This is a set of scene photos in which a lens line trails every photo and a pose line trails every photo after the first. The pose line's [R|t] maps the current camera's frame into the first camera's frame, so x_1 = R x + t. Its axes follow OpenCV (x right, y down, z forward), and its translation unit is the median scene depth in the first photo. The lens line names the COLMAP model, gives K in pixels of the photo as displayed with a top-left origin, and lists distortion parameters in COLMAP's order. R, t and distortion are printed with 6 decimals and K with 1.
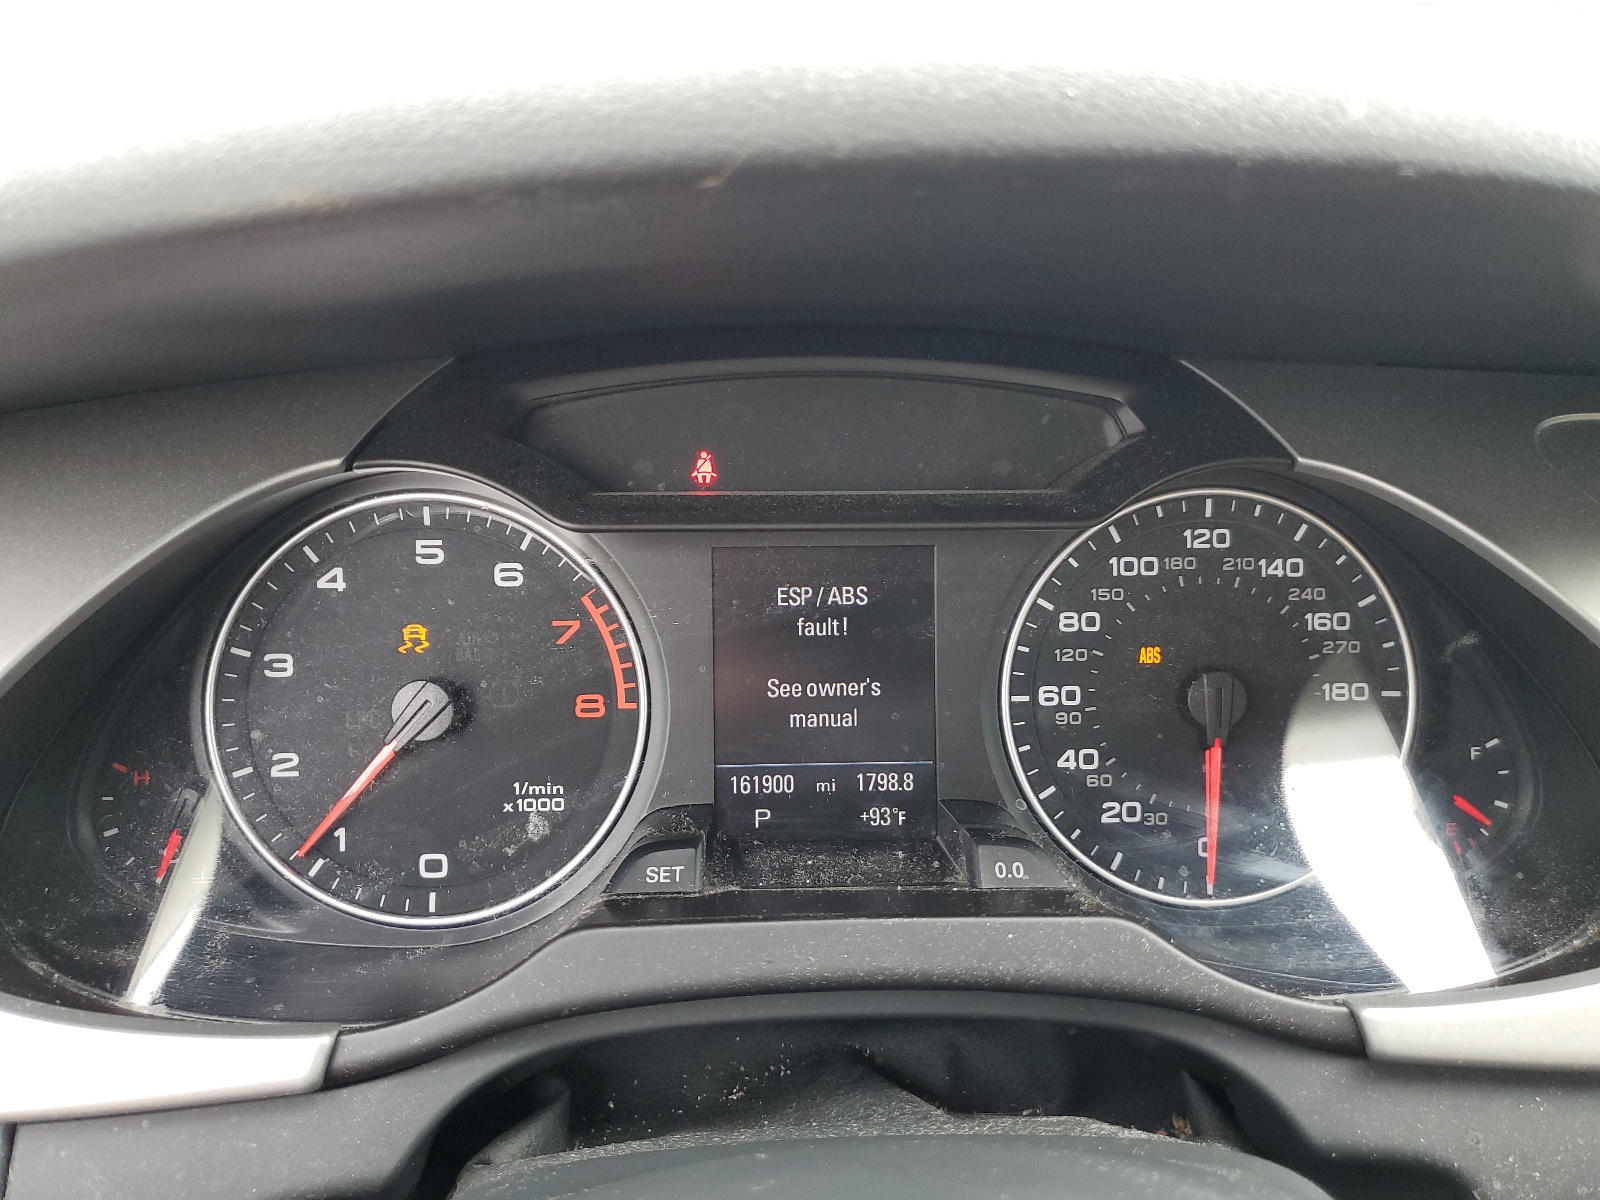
lens RADIAL K [[1199.1, 0, 803.4], [0, 1199.1, 600.5], [0, 0, 1]] dist [0.007982, 0.000701]
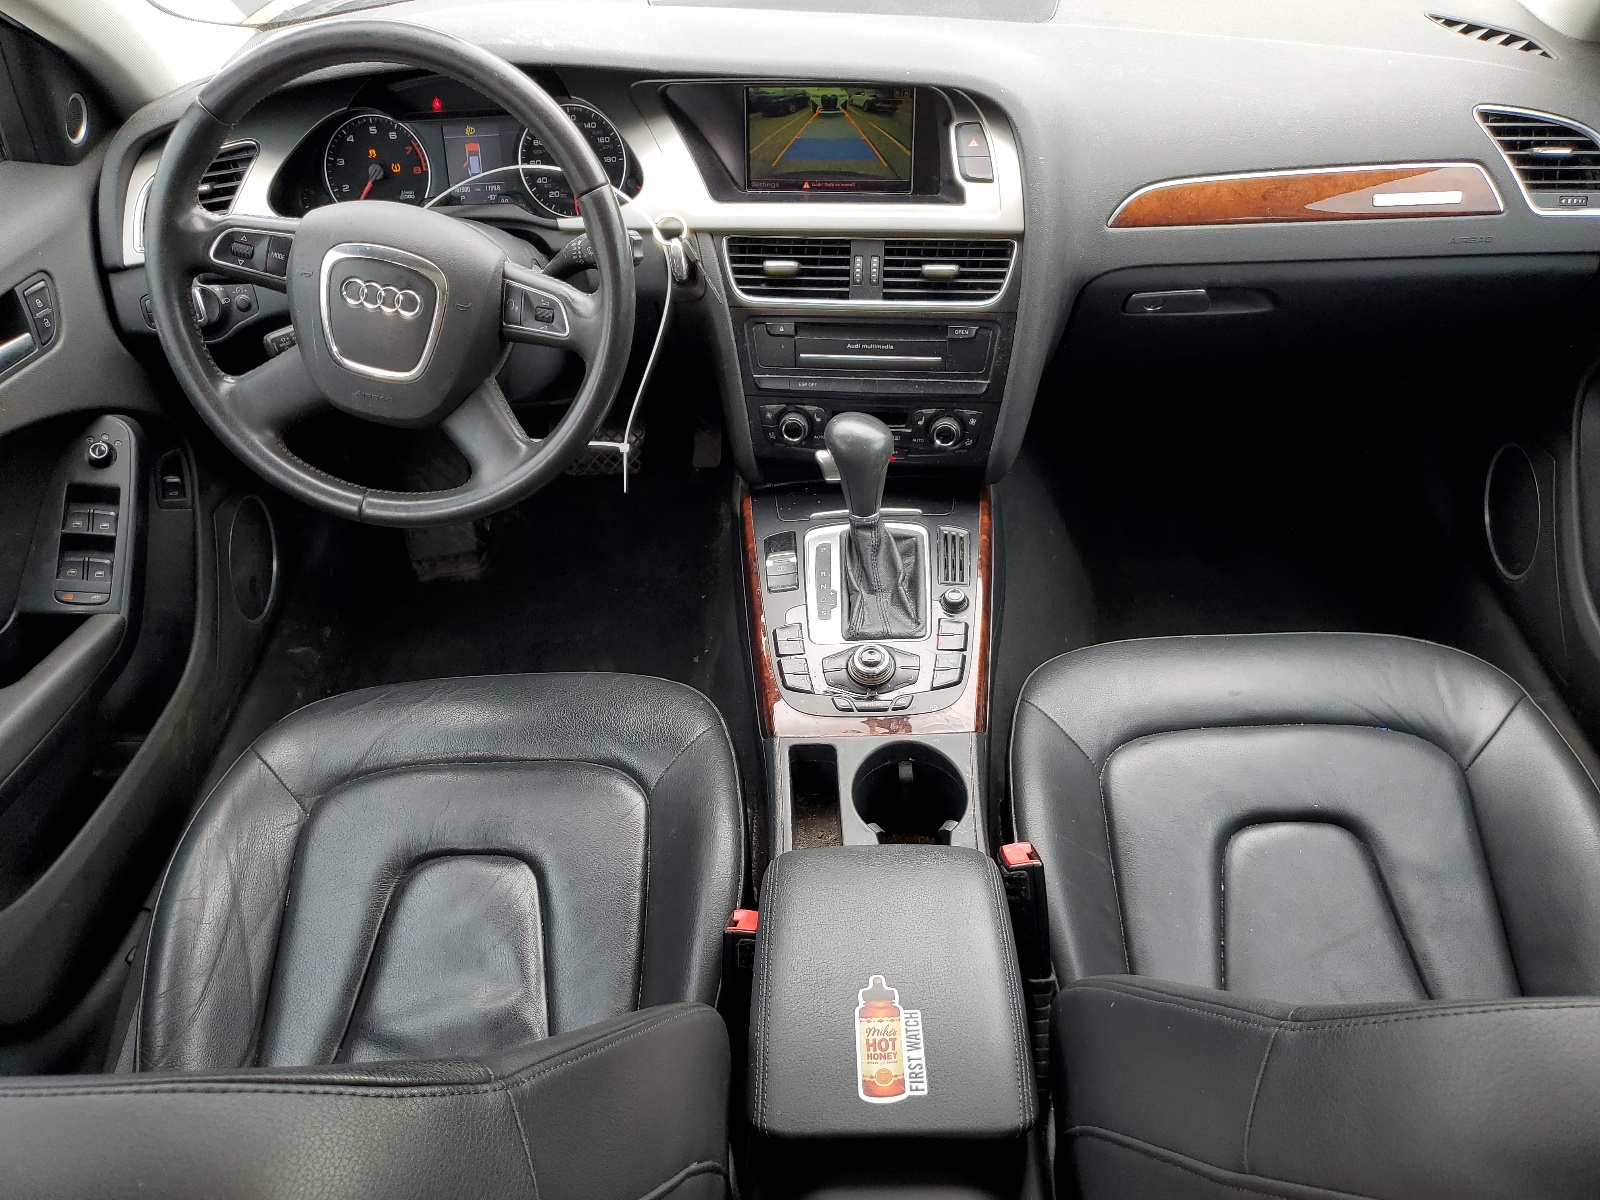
lens RADIAL K [[1199.1, 0, 796.7], [0, 1199.1, 602.7], [0, 0, 1]] dist [0.007982, 0.000701]
pose [[0.995262, -0.004244, -0.097138, 1.454114], [0.035838, 0.944718, 0.325920, 0.190603], [0.090385, -0.327857, 0.940394, -3.101247]]
